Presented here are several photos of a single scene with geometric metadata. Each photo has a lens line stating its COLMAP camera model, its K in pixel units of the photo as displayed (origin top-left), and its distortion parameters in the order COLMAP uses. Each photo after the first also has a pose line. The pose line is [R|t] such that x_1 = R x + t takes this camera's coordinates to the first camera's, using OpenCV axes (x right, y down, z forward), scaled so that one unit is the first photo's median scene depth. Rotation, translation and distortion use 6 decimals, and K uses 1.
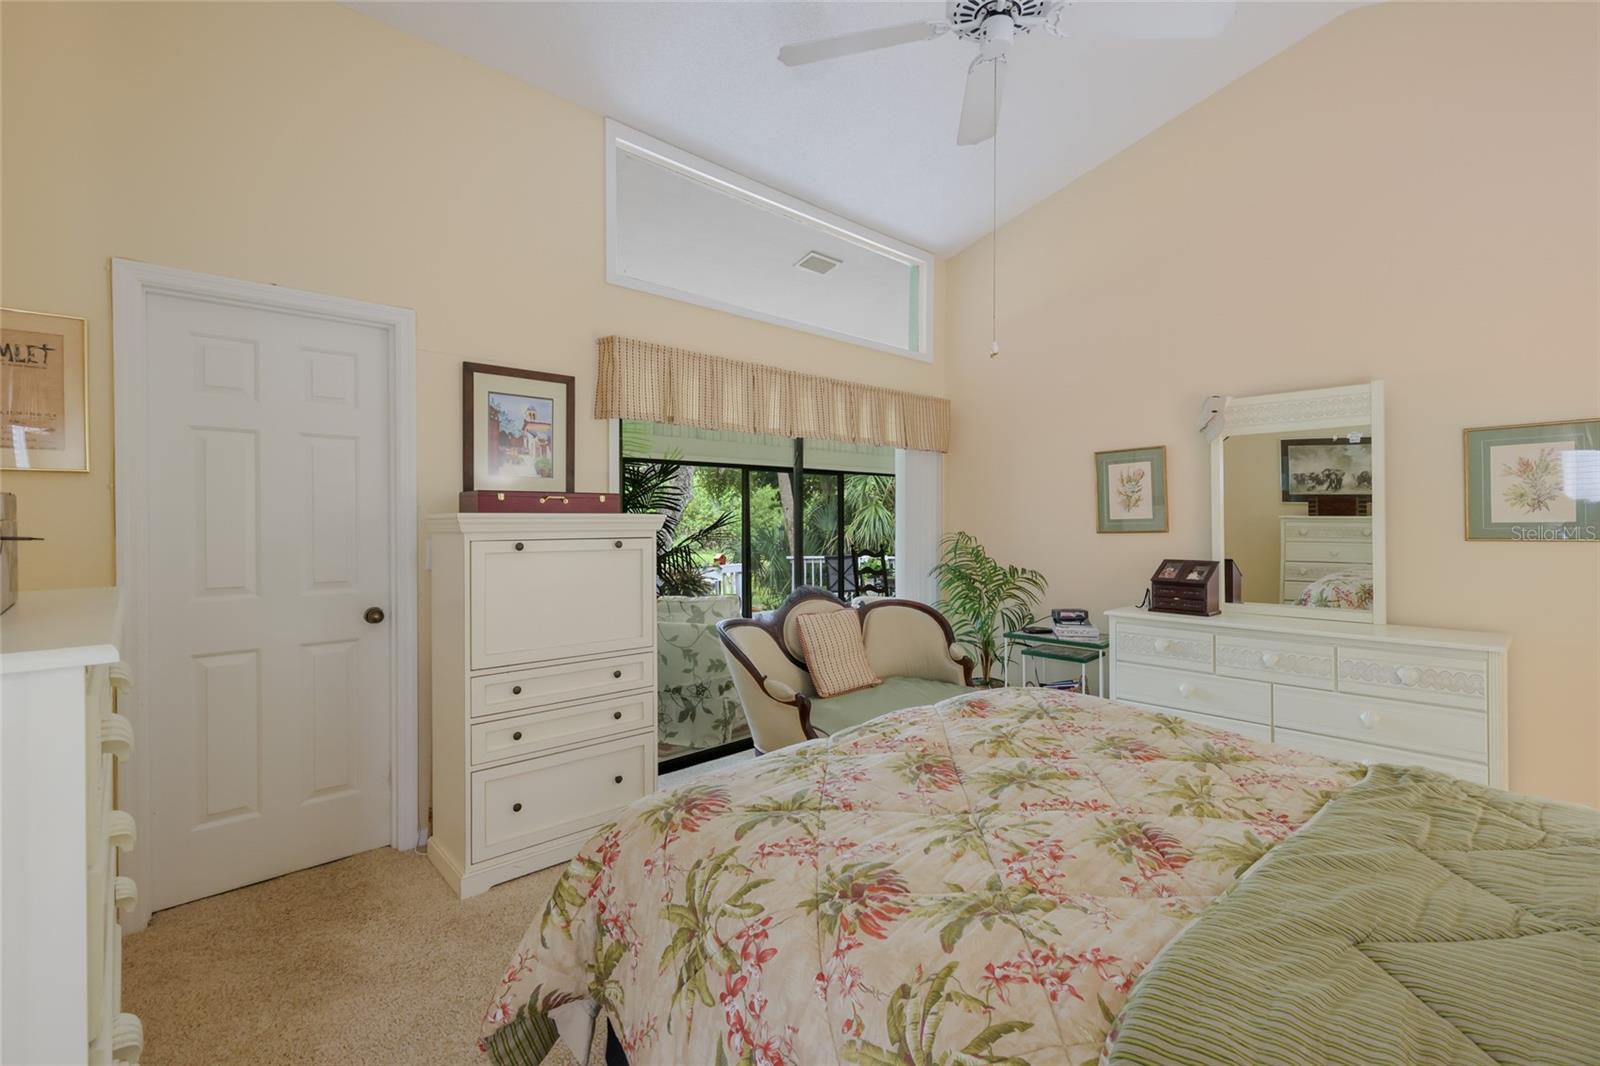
lens RADIAL K [[706.0, 0, 804.8], [0, 706.0, 517.0], [0, 0, 1]] dist [0.001428, 0.000378]
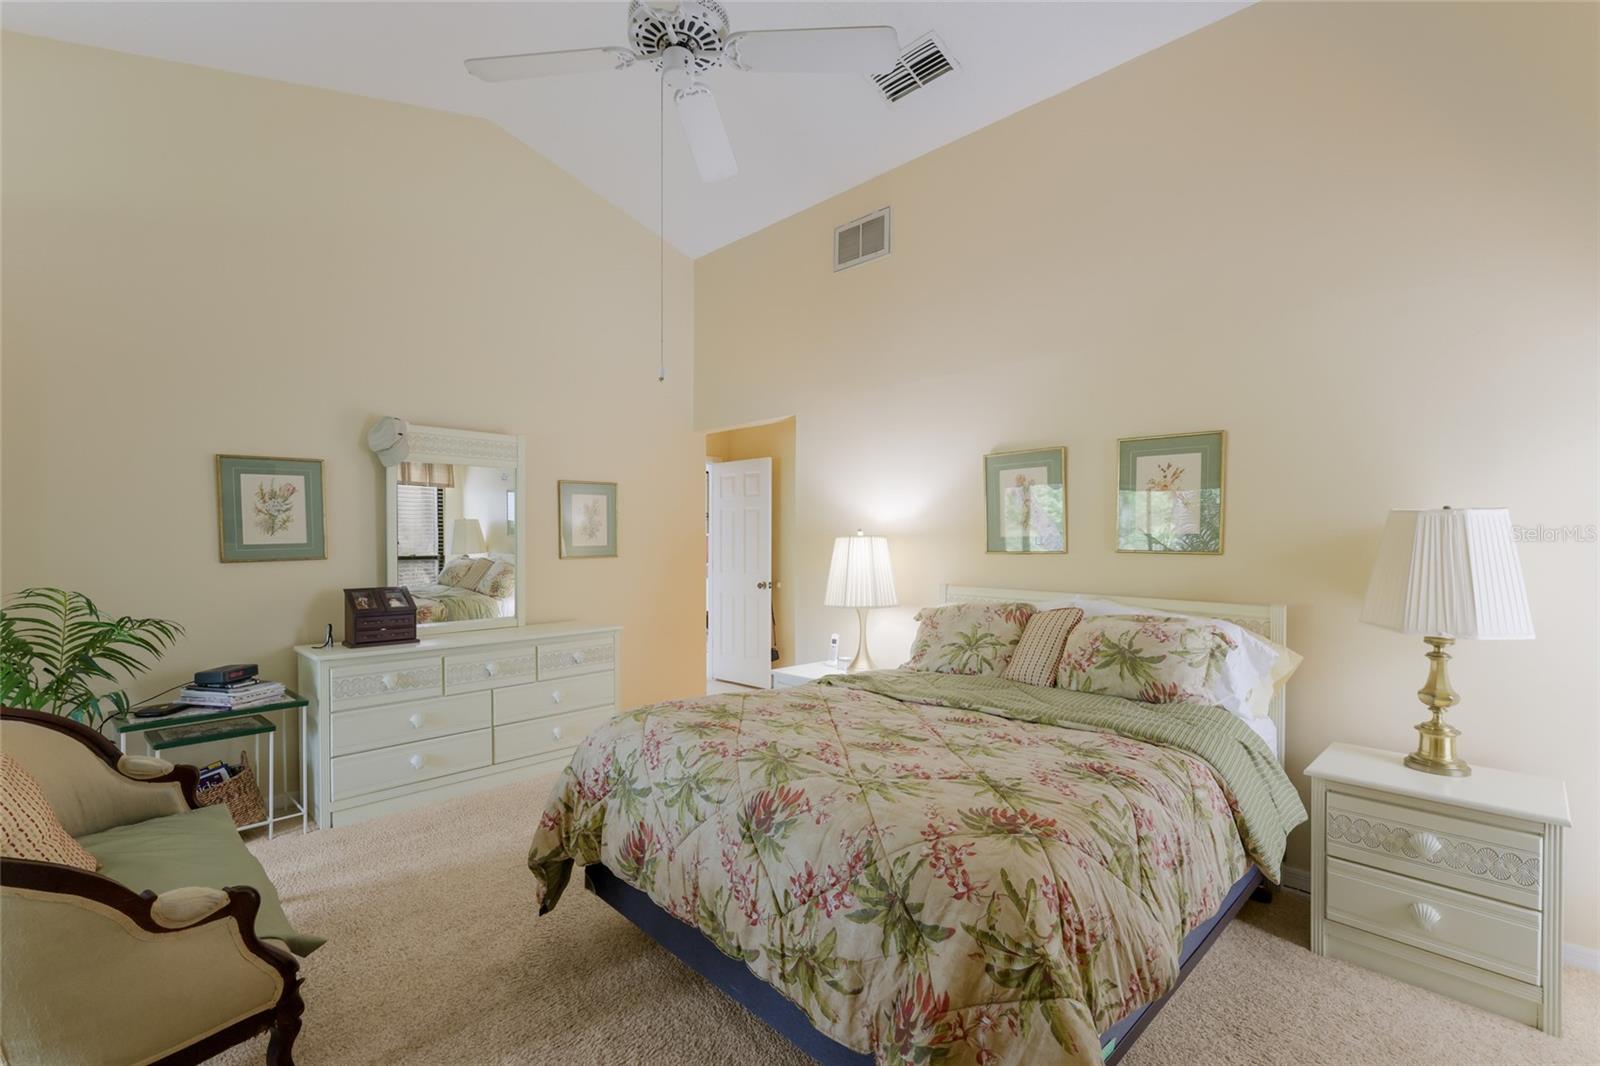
lens RADIAL K [[706.0, 0, 804.8], [0, 706.0, 517.0], [0, 0, 1]] dist [0.001428, 0.000378]
pose [[-0.027147, 0.030566, 0.999164, -0.383118], [-0.000689, 0.999532, -0.030596, -0.003543], [-0.999631, -0.001519, -0.027114, 0.420845]]
